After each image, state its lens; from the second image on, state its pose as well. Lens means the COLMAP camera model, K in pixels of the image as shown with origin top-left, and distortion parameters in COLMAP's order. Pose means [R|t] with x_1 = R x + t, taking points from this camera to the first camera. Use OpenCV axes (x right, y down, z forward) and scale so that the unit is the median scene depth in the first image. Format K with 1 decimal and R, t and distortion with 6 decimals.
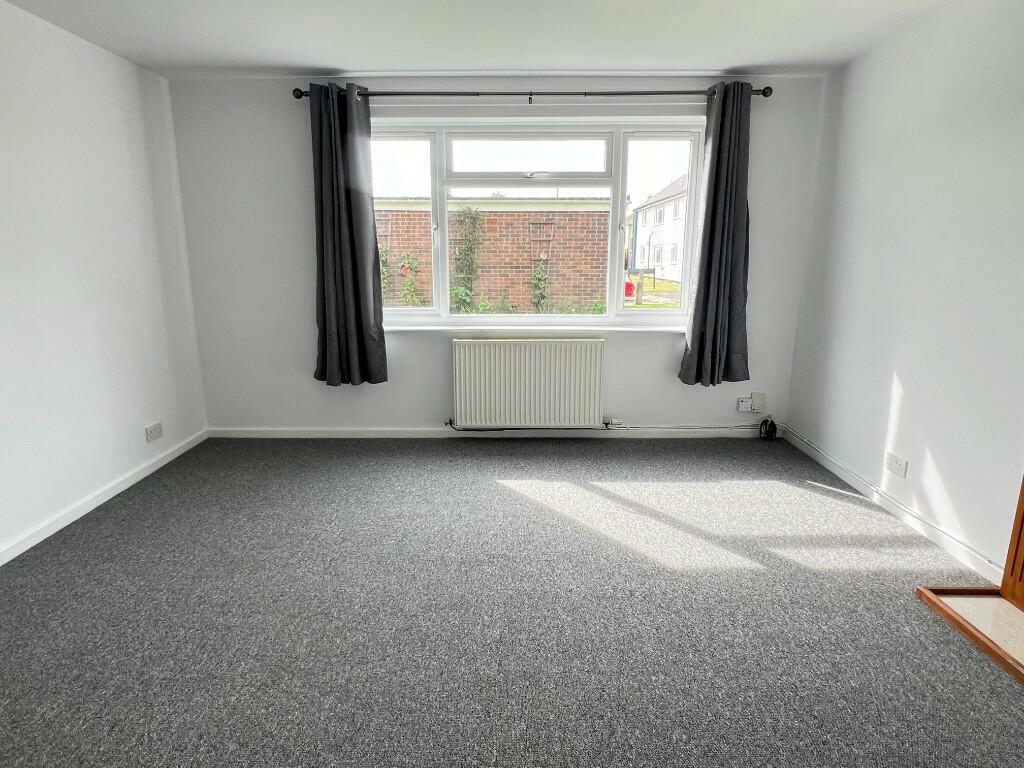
lens RADIAL K [[572.8, 0, 505.6], [0, 572.8, 382.8], [0, 0, 1]] dist [-0.007335, 0.000561]
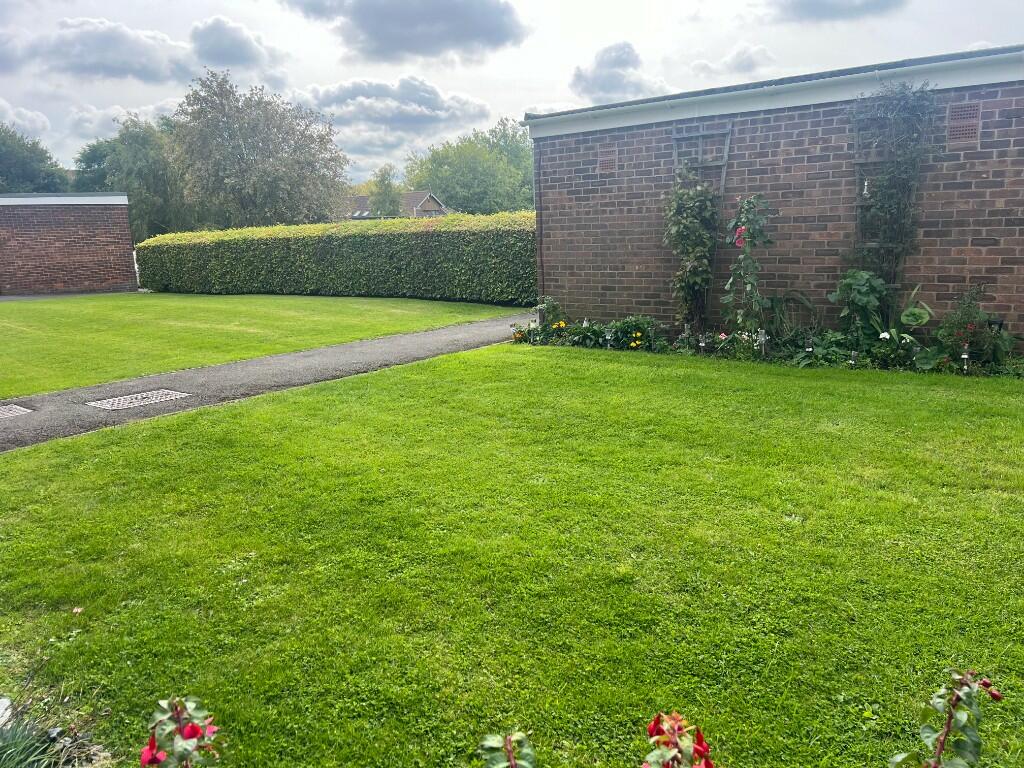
lens RADIAL K [[773.5, 0, 508.2], [0, 773.5, 388.5], [0, 0, 1]] dist [0.069502, -0.074773]
pose [[0.775814, 0.103759, -0.622372, 0.093980], [-0.099580, 0.994159, 0.041610, -0.074636], [0.623054, 0.029694, 0.781615, 0.358305]]
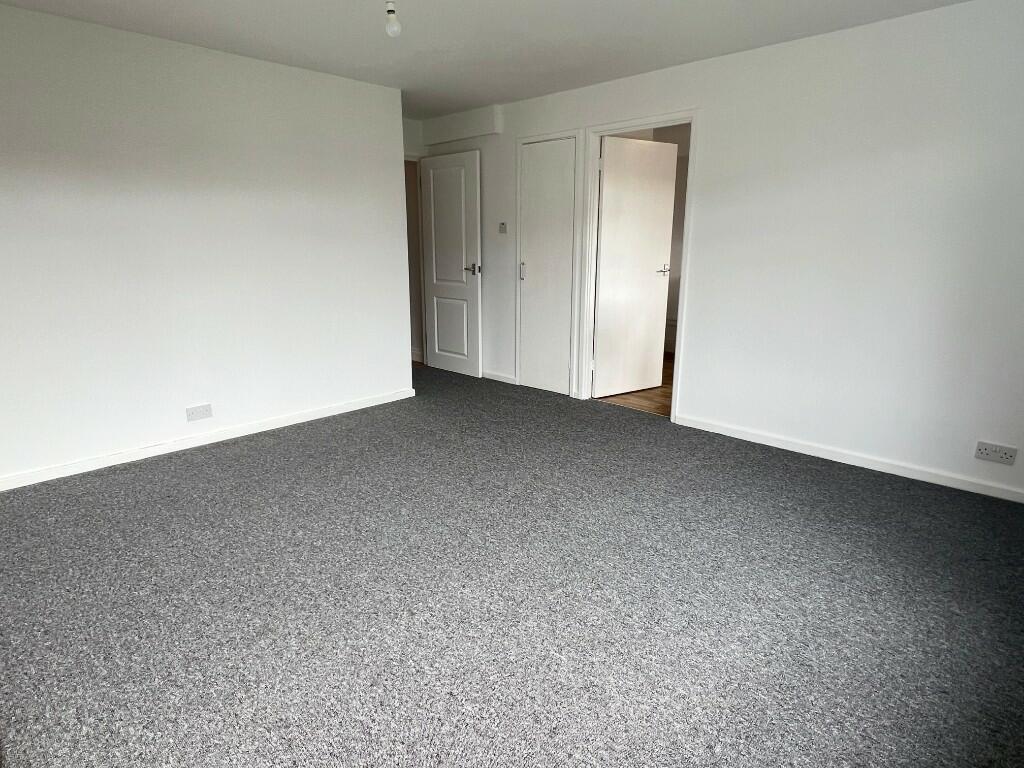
lens RADIAL K [[572.8, 0, 505.3], [0, 572.8, 386.6], [0, 0, 1]] dist [-0.007335, 0.000561]
pose [[-0.689764, 0.180774, -0.701104, 0.392835], [-0.157902, 0.907463, 0.389330, -0.190158], [0.706606, 0.379251, -0.597391, 0.862439]]
